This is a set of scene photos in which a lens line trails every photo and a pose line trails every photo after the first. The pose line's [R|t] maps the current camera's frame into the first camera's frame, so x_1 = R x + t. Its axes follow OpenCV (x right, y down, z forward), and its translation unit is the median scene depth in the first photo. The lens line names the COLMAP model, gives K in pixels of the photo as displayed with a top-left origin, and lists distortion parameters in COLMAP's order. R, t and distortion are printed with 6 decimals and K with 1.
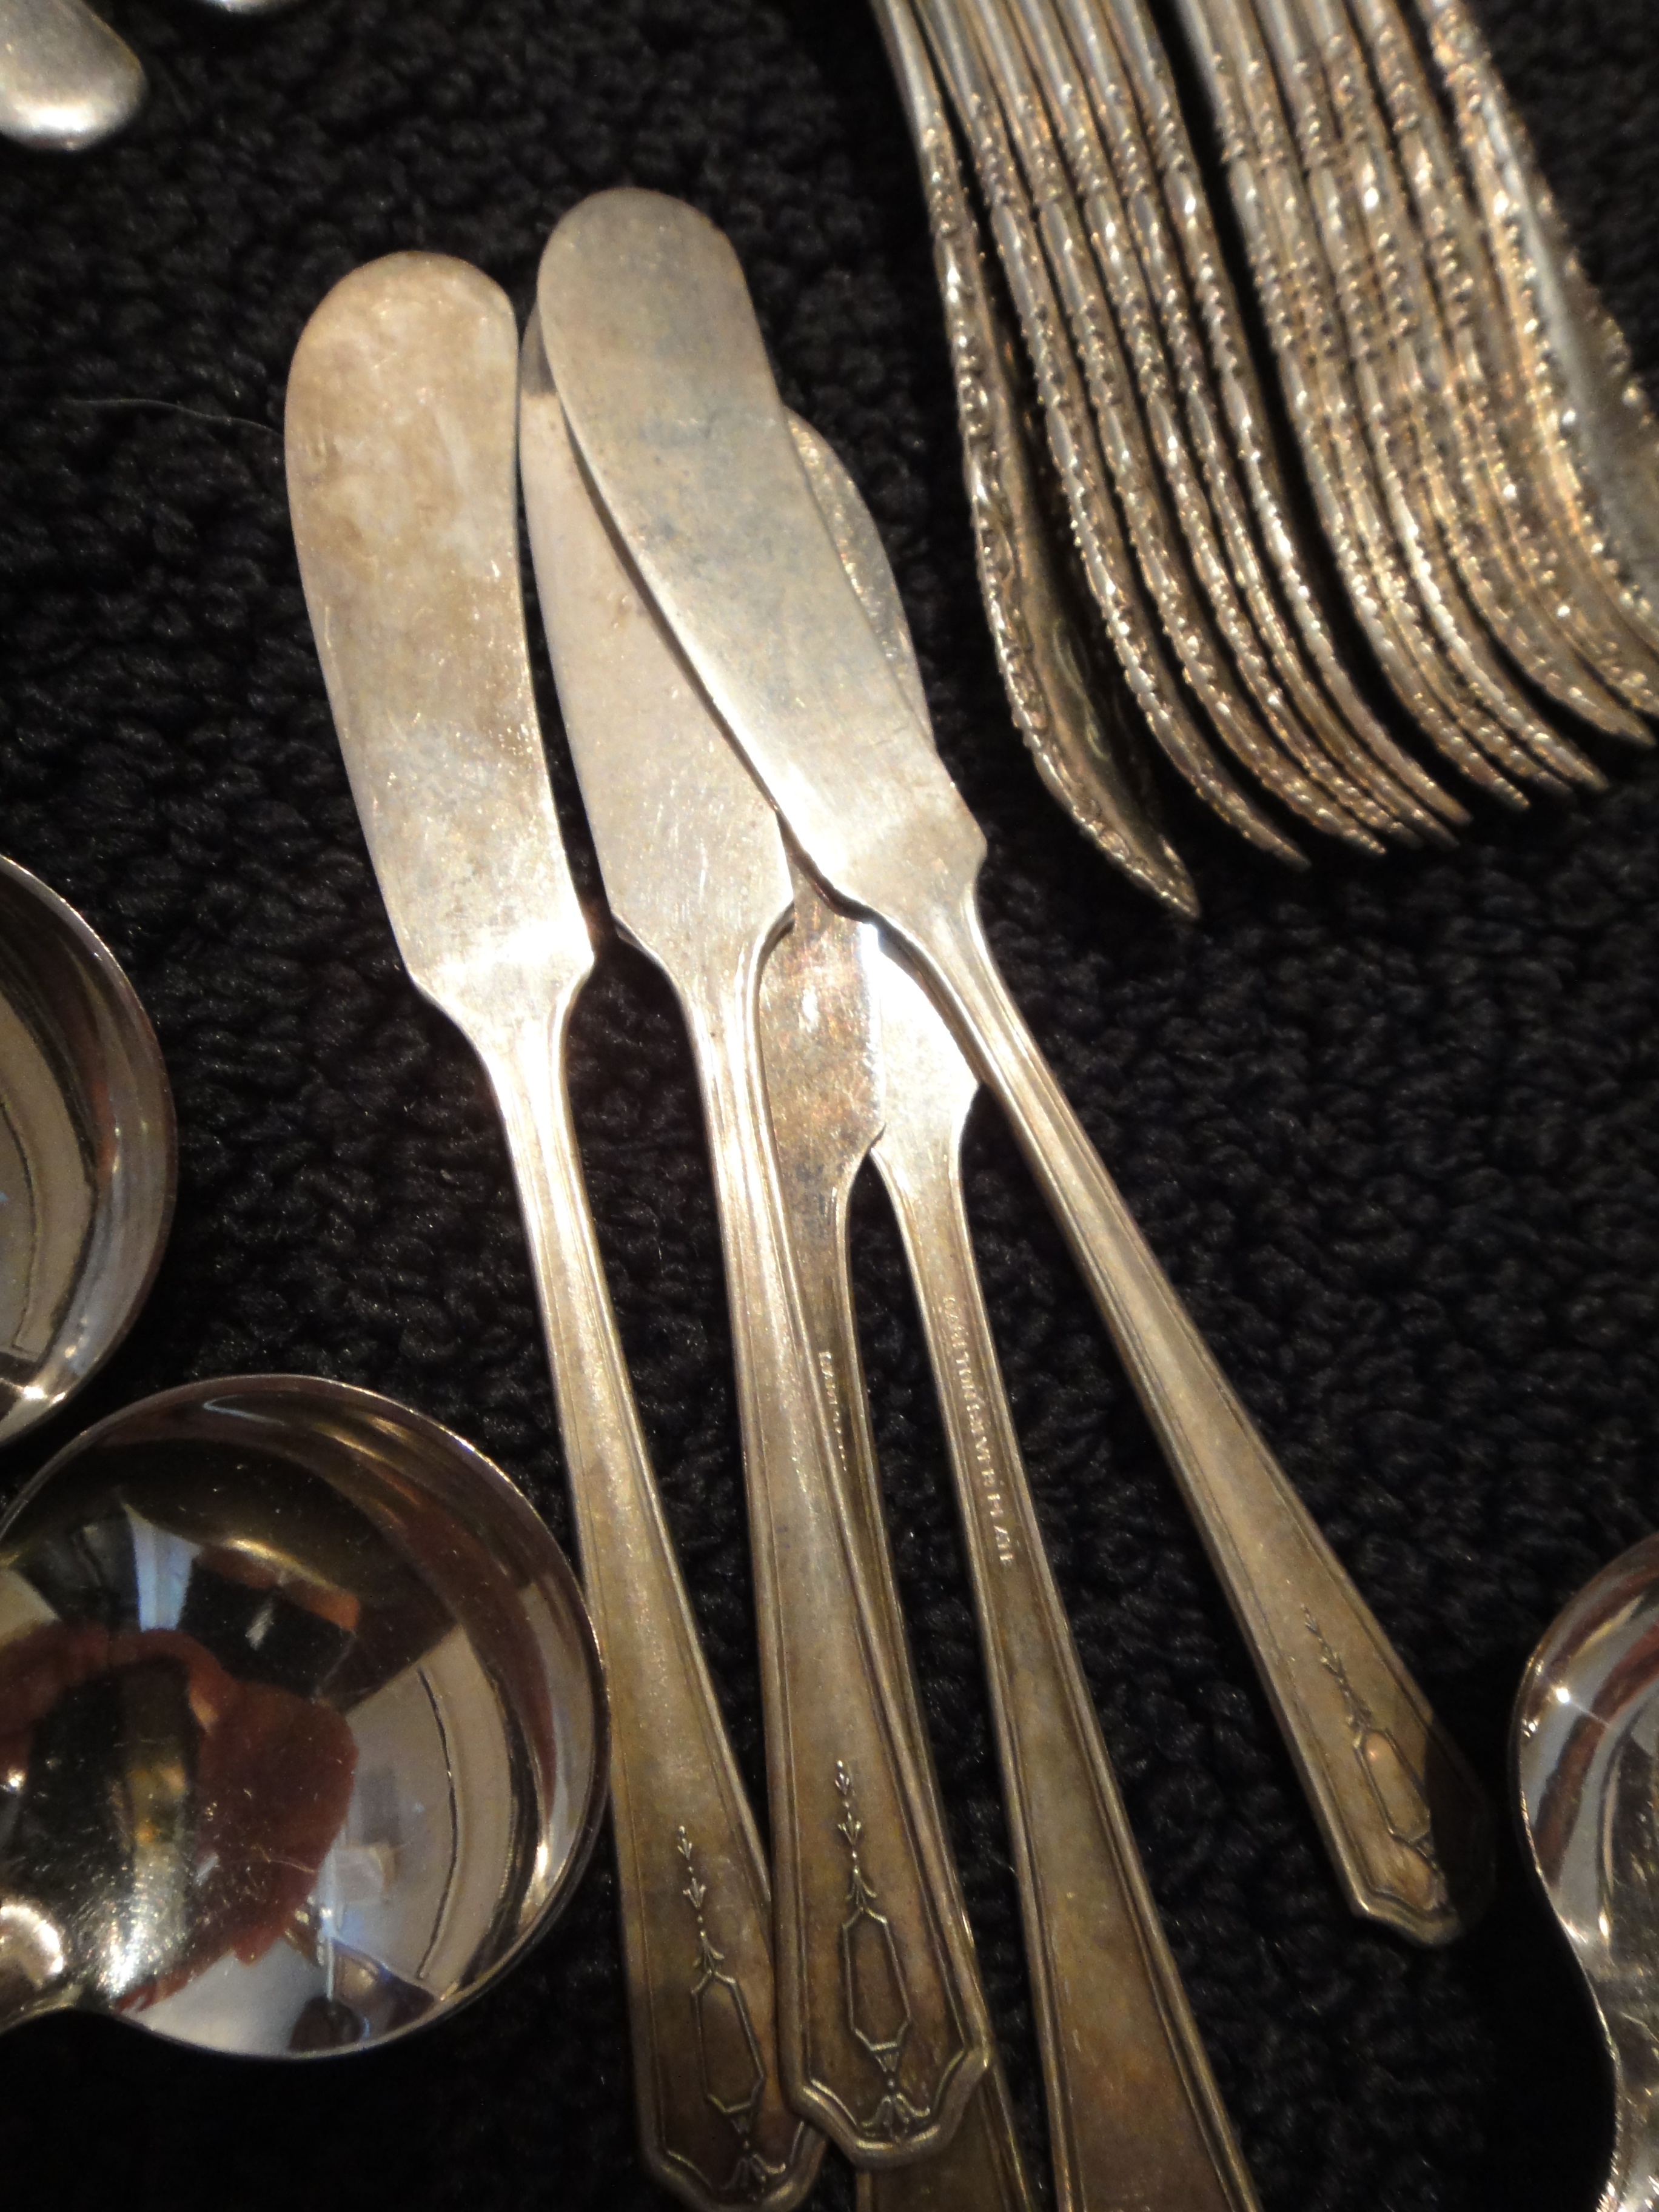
lens RADIAL K [[1673.5, 0, 829.5], [0, 1673.5, 1106.0], [0, 0, 1]] dist [0.034120, 0.002166]
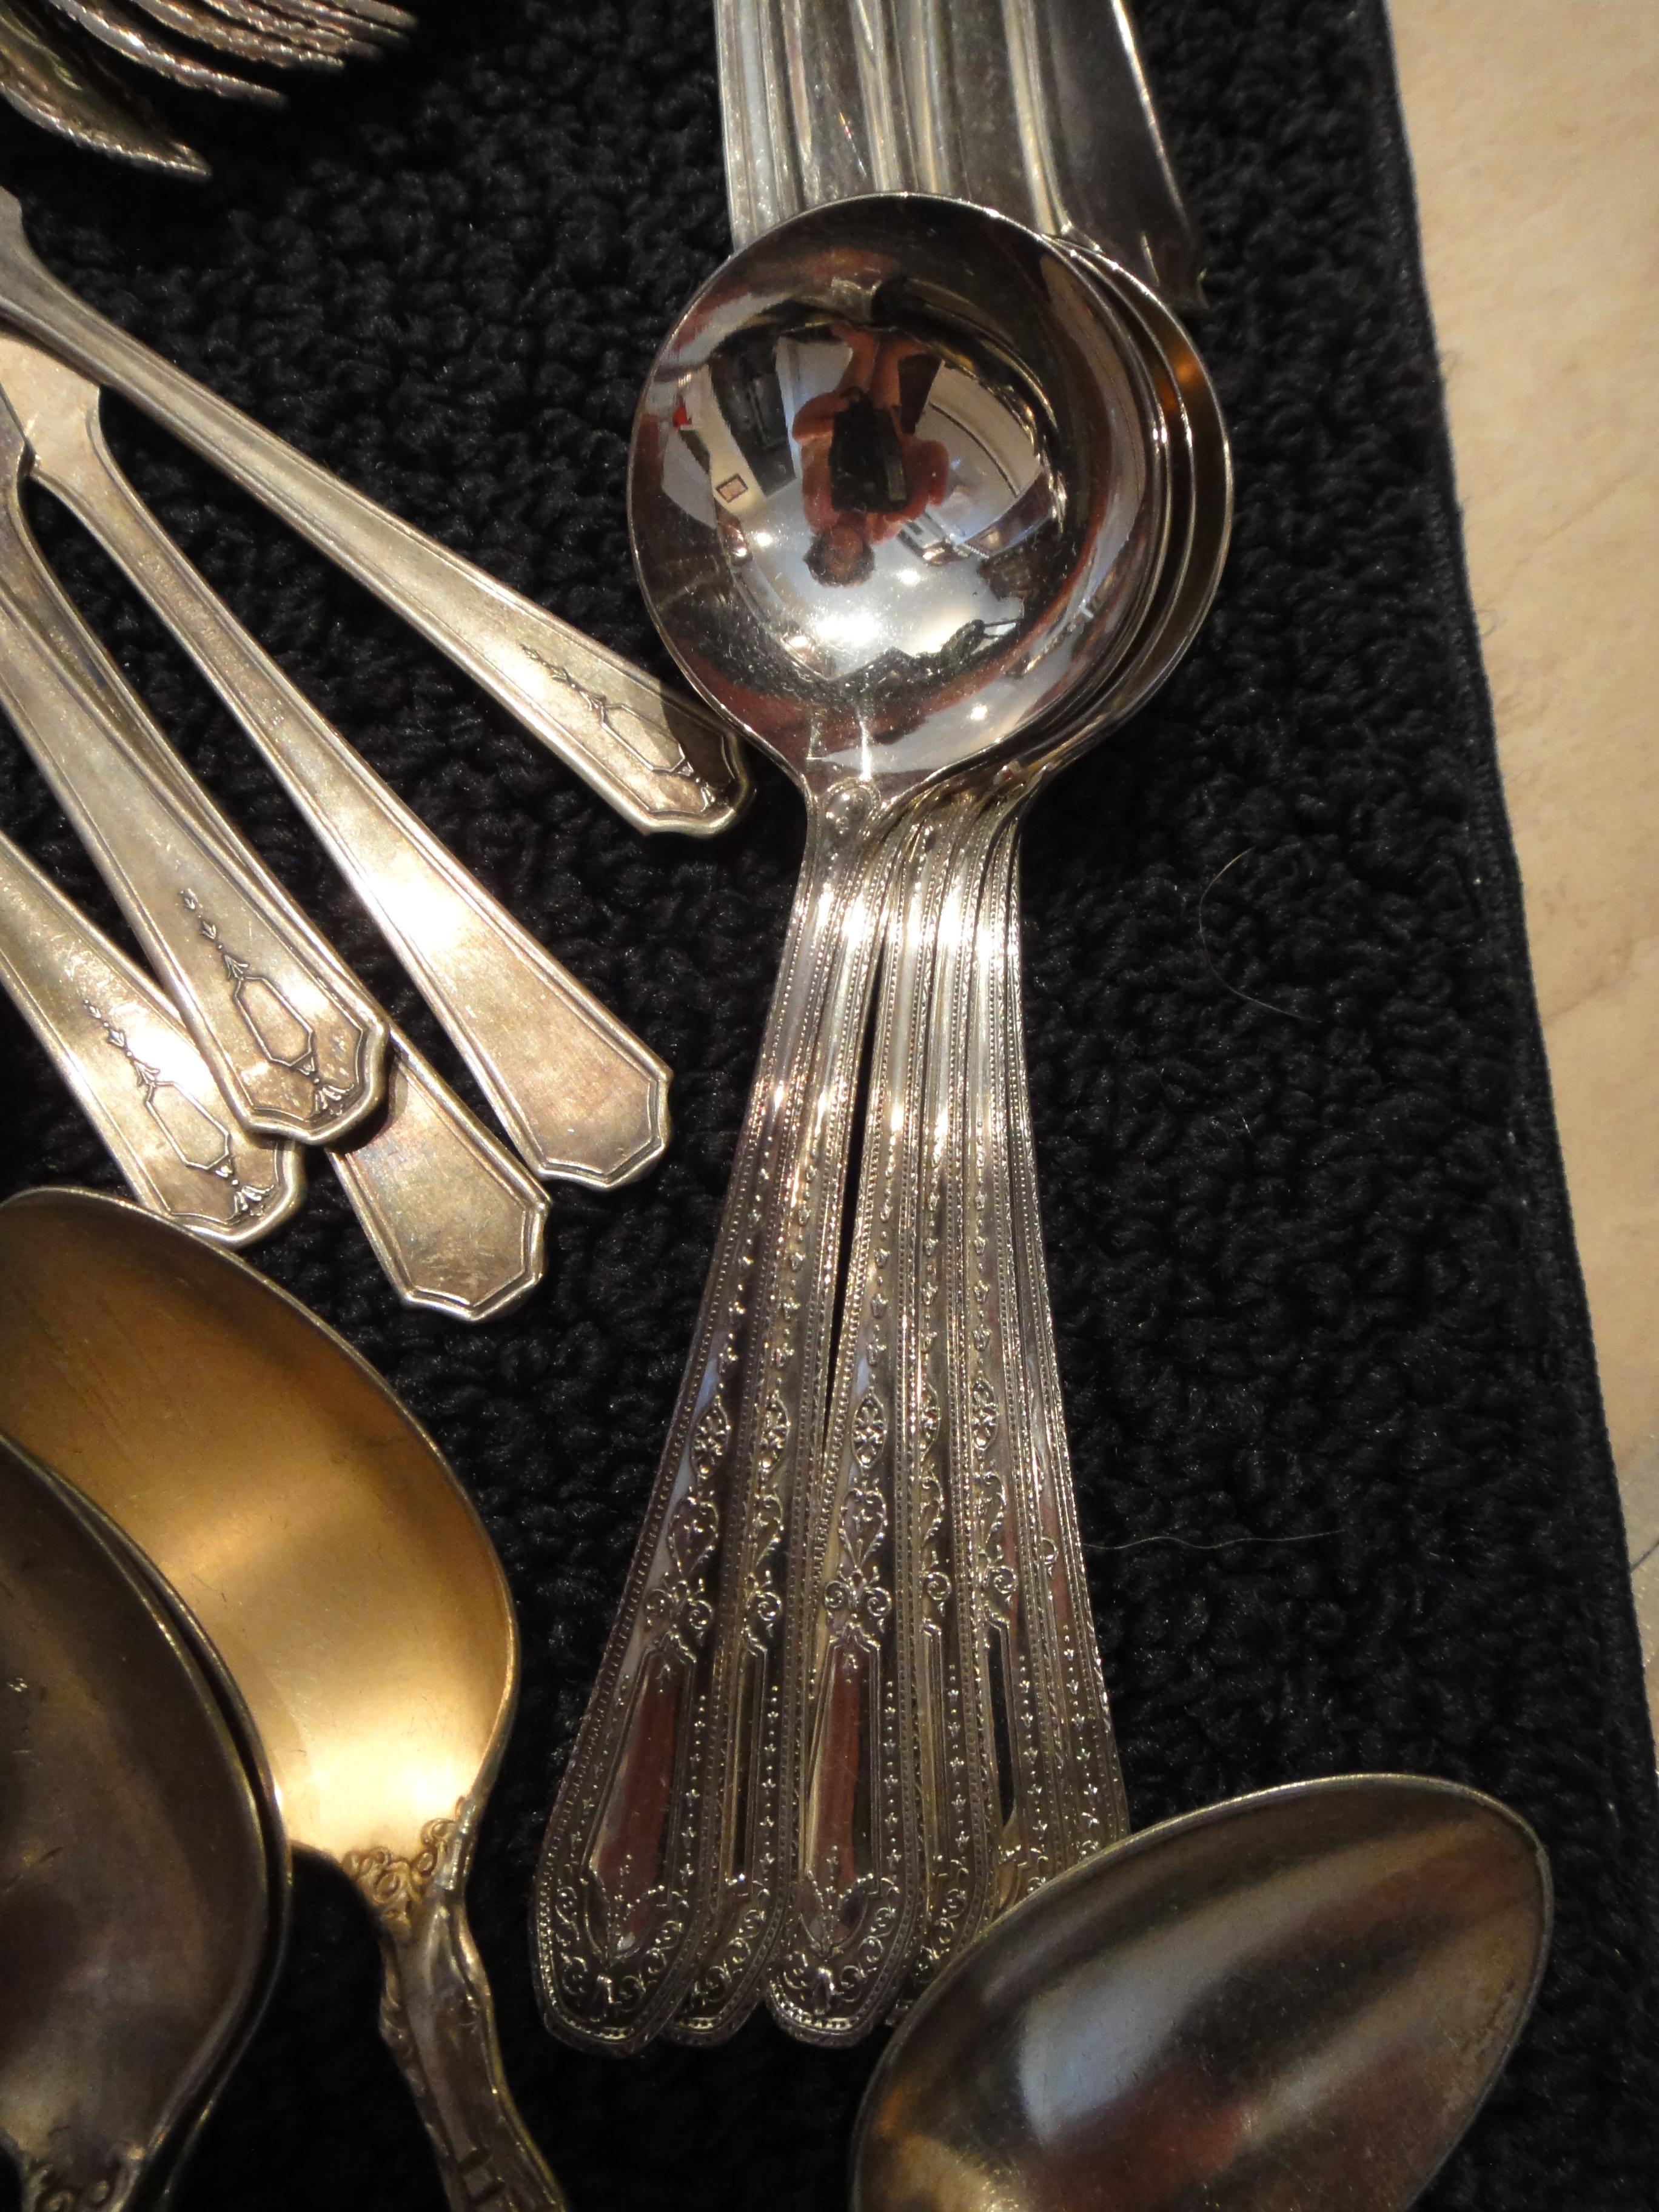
lens RADIAL K [[1673.5, 0, 829.5], [0, 1673.5, 1106.0], [0, 0, 1]] dist [0.034120, 0.002166]
pose [[0.891072, -0.450492, 0.055210, 0.254950], [0.447924, 0.892495, 0.053070, 0.602441], [-0.073182, -0.022559, 0.997063, -0.206694]]
